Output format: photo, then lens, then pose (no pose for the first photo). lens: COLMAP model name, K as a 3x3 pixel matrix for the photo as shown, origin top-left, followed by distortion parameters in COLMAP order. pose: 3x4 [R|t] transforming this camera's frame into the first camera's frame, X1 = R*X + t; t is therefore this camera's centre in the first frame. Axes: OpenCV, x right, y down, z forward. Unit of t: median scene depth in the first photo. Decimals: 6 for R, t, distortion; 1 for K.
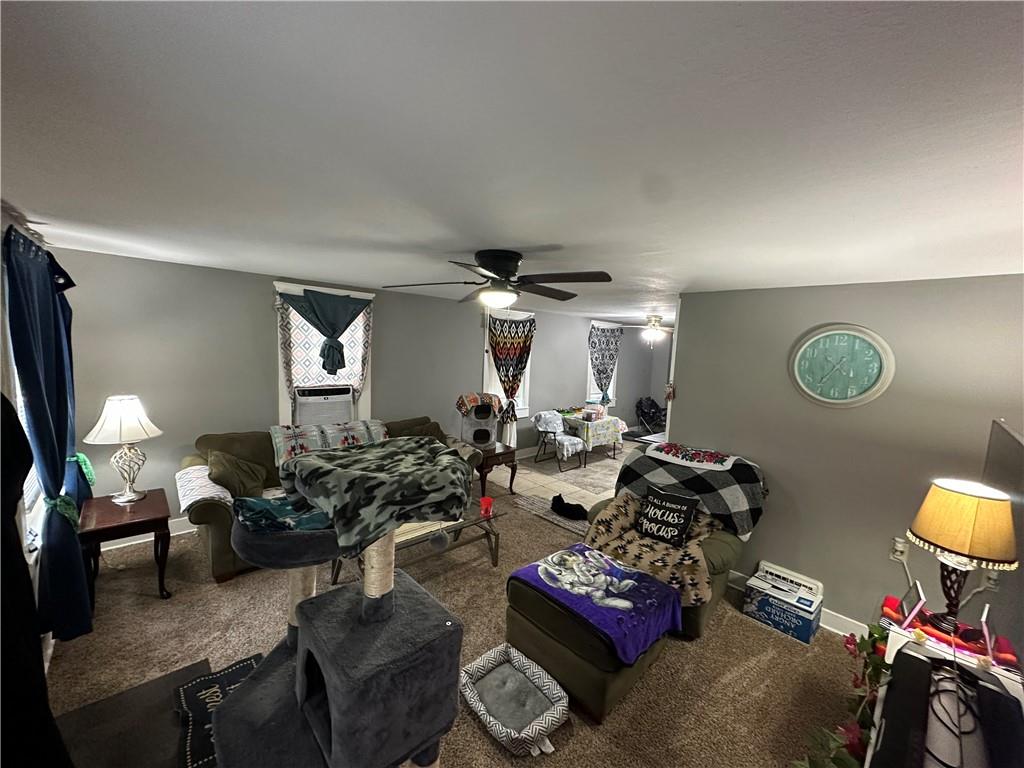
lens RADIAL K [[408.1, 0, 512.0], [0, 408.1, 384.0], [0, 0, 1]] dist [-0.000536, 0.000007]
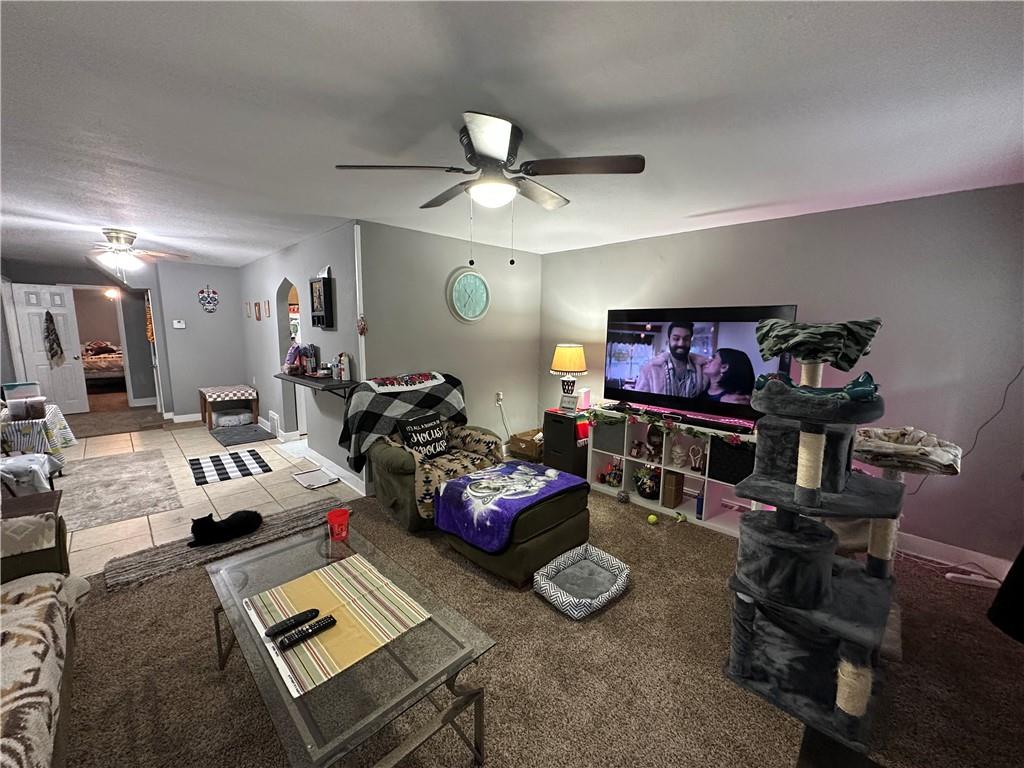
lens RADIAL K [[408.1, 0, 512.0], [0, 408.1, 384.0], [0, 0, 1]] dist [-0.000536, 0.000007]
pose [[-0.018204, -0.191912, 0.981243, -0.719673], [0.087084, 0.977372, 0.192770, -0.002195], [-0.996035, 0.088960, -0.001080, 0.825503]]
